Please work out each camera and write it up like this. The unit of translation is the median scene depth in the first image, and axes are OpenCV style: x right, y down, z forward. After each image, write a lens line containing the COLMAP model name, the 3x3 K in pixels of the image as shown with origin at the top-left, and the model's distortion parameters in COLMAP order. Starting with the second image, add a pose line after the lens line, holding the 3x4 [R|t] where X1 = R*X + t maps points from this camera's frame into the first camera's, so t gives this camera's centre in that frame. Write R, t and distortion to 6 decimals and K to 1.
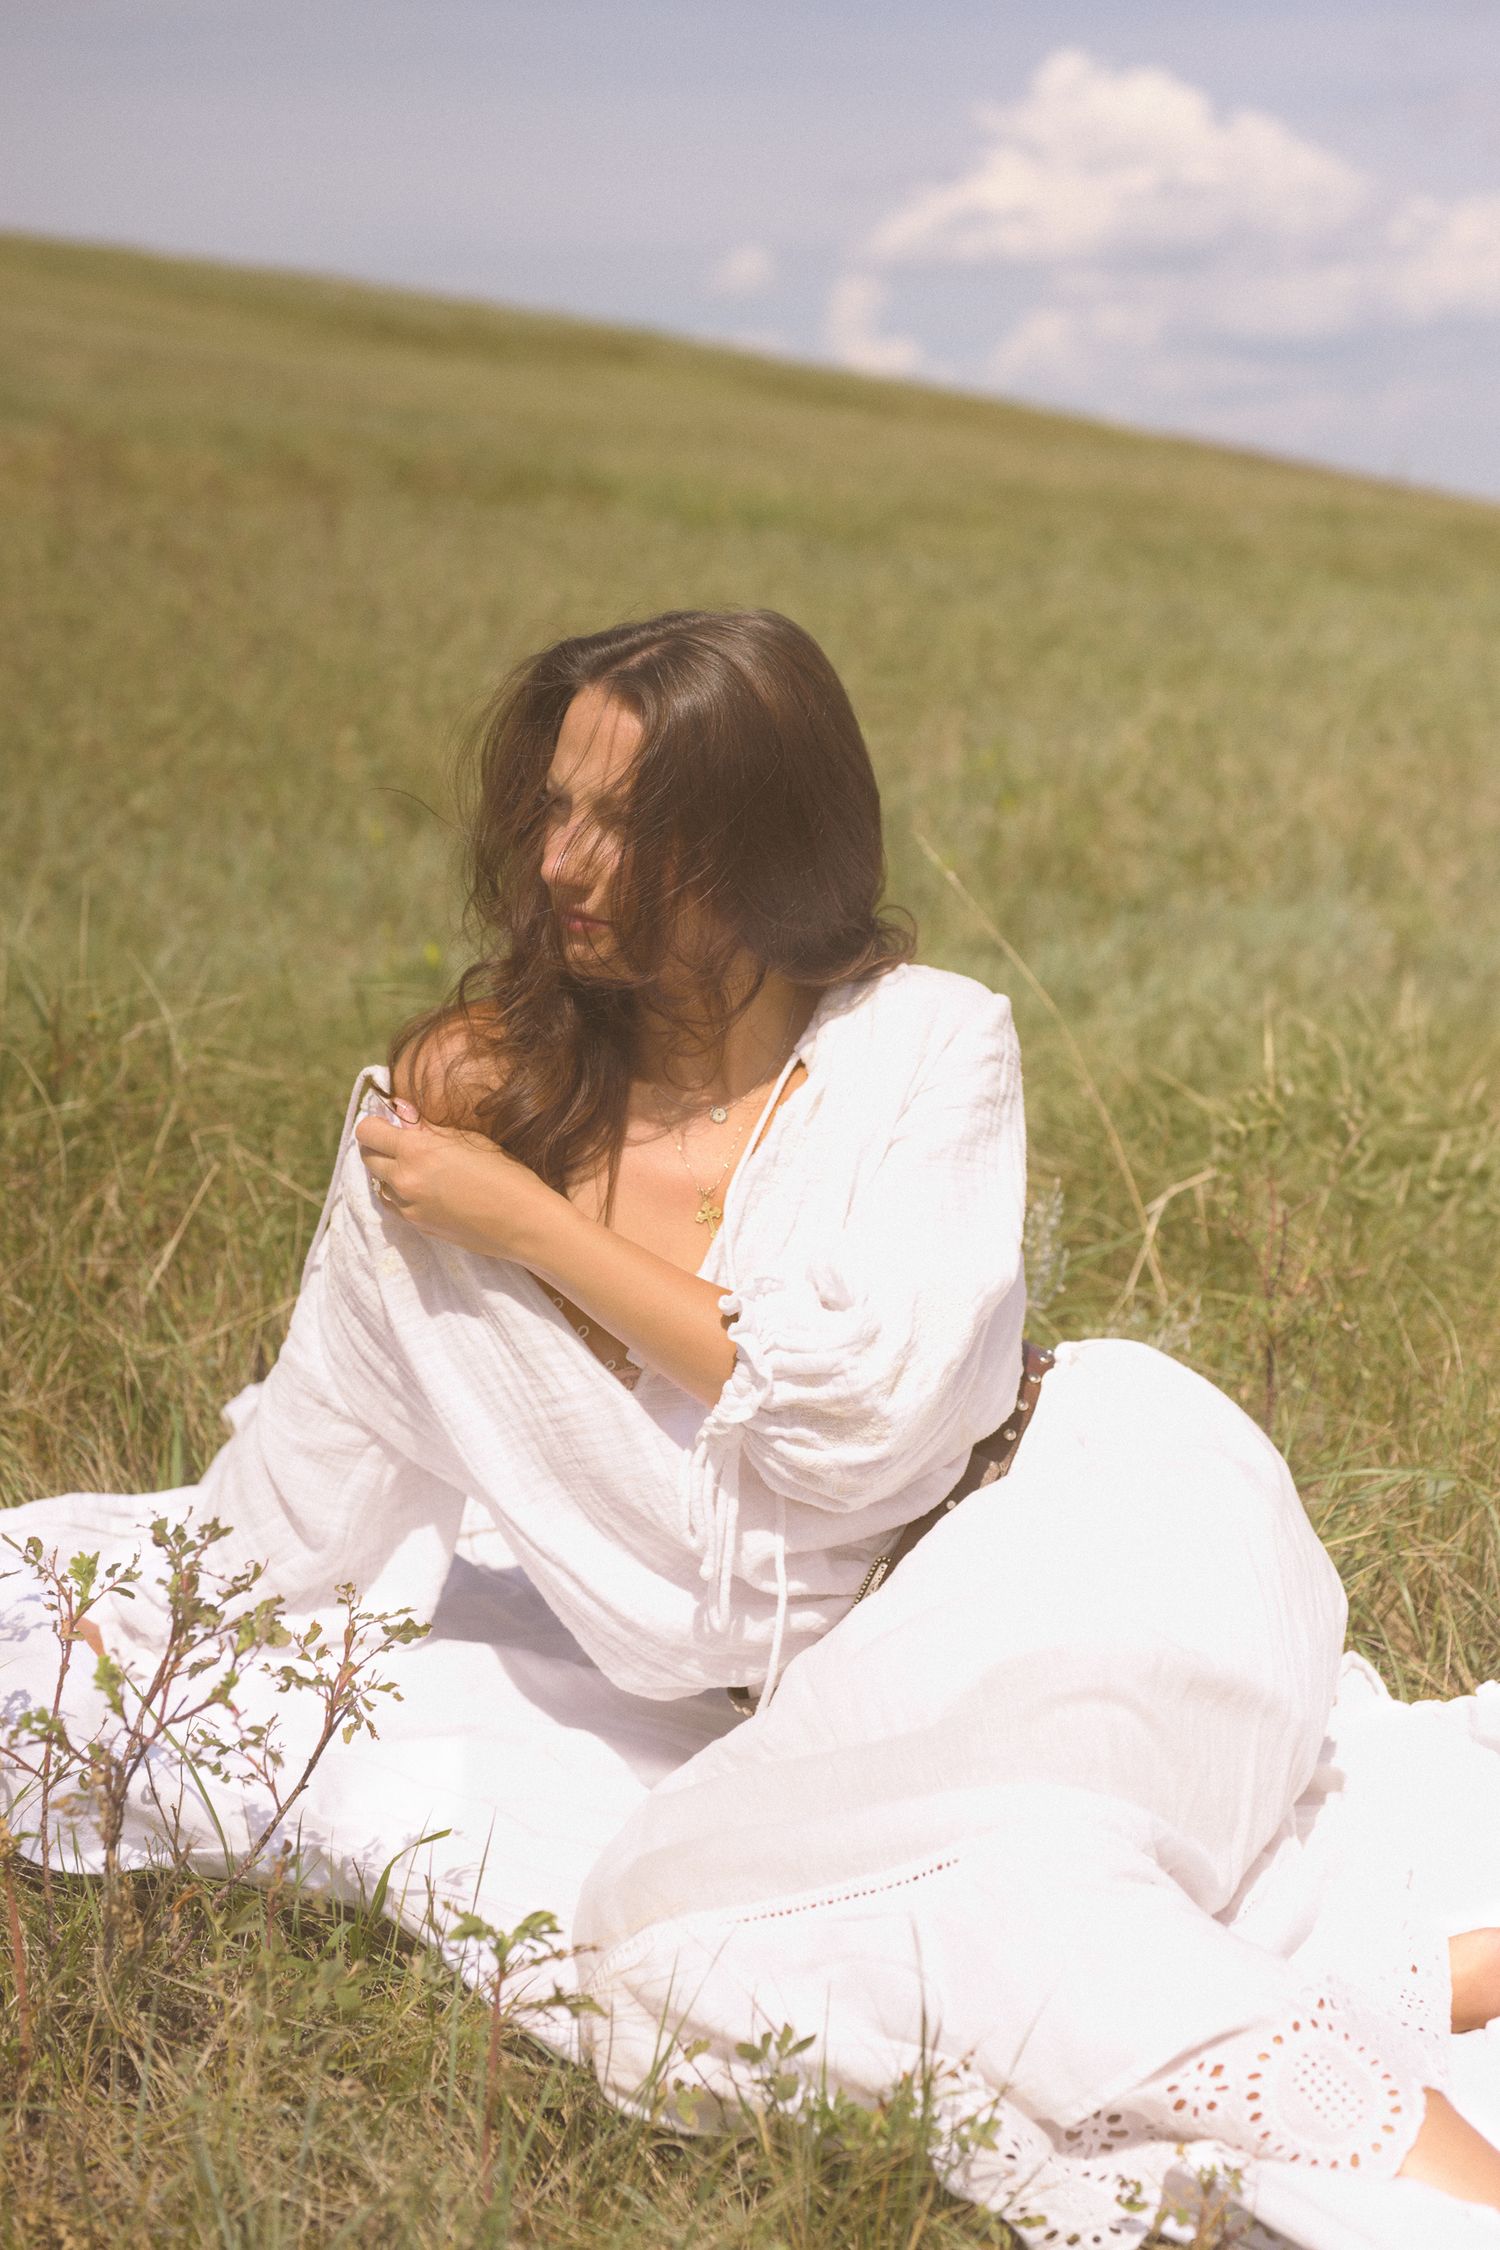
lens RADIAL K [[3151.9, 0, 808.9], [0, 3151.9, 1180.7], [0, 0, 1]] dist [0.015806, 0.000000]
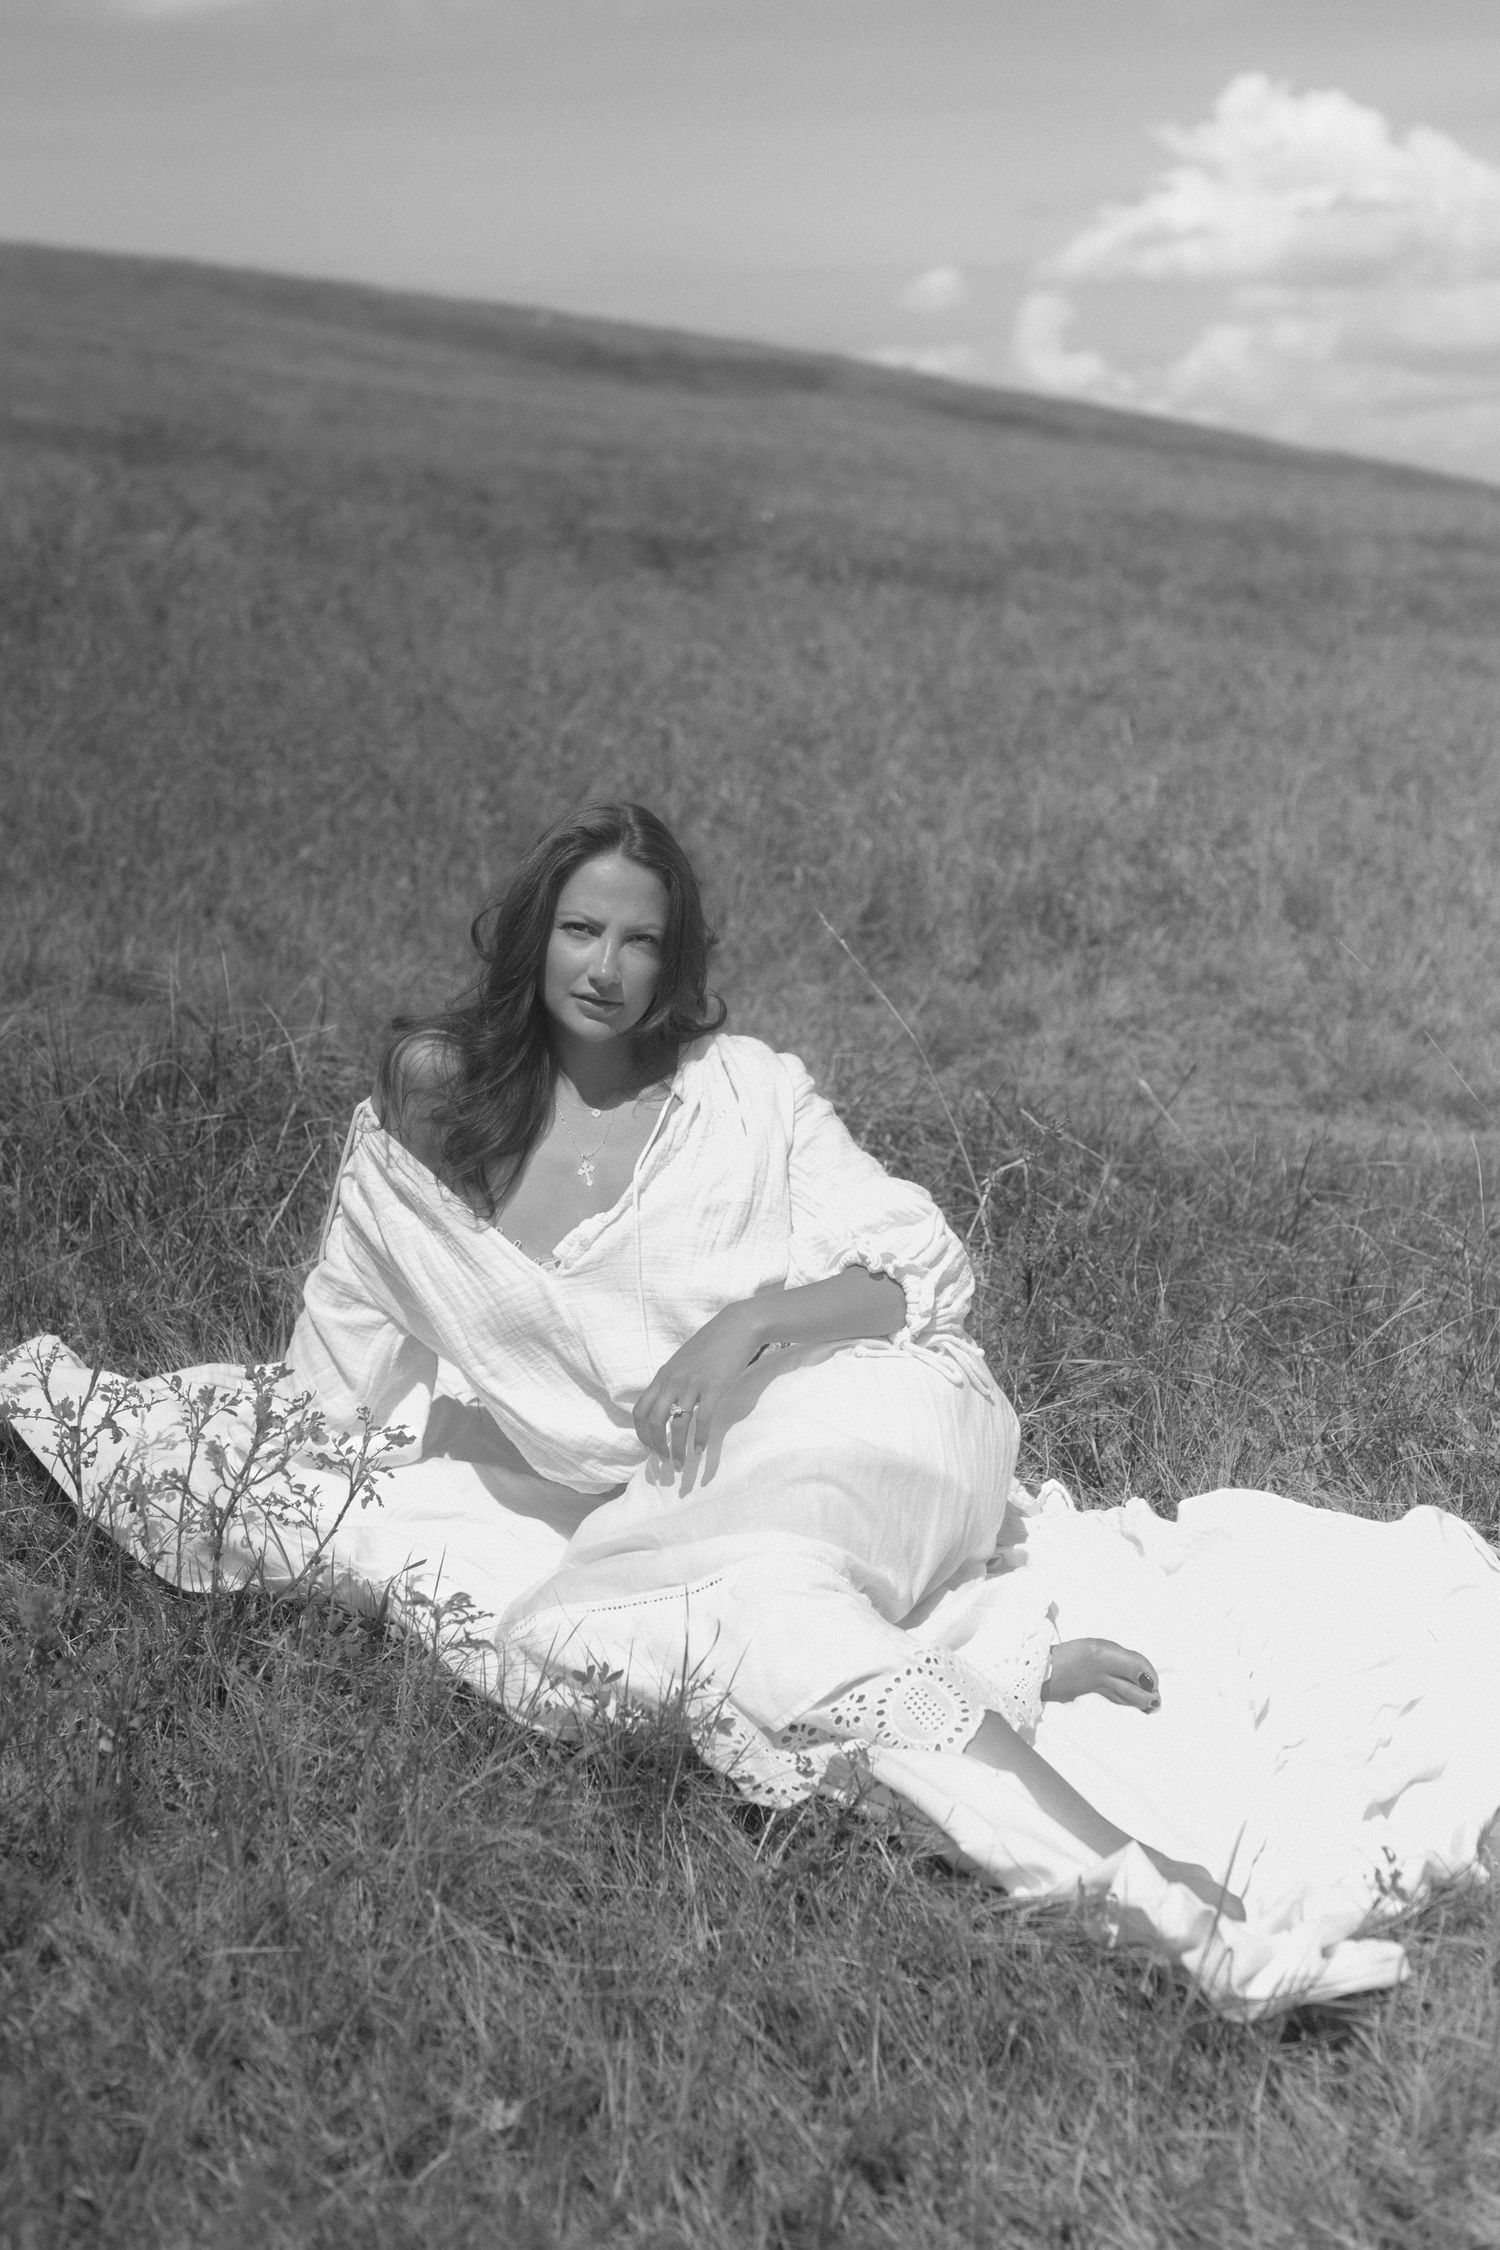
lens RADIAL K [[3151.9, 0, 748.8], [0, 3151.9, 1125.2], [0, 0, 1]] dist [0.015806, 0.000000]
pose [[0.995993, 0.008666, -0.089015, 0.136752], [-0.009692, 0.999891, -0.011095, 0.000497], [0.088909, 0.011913, 0.995968, -0.419173]]
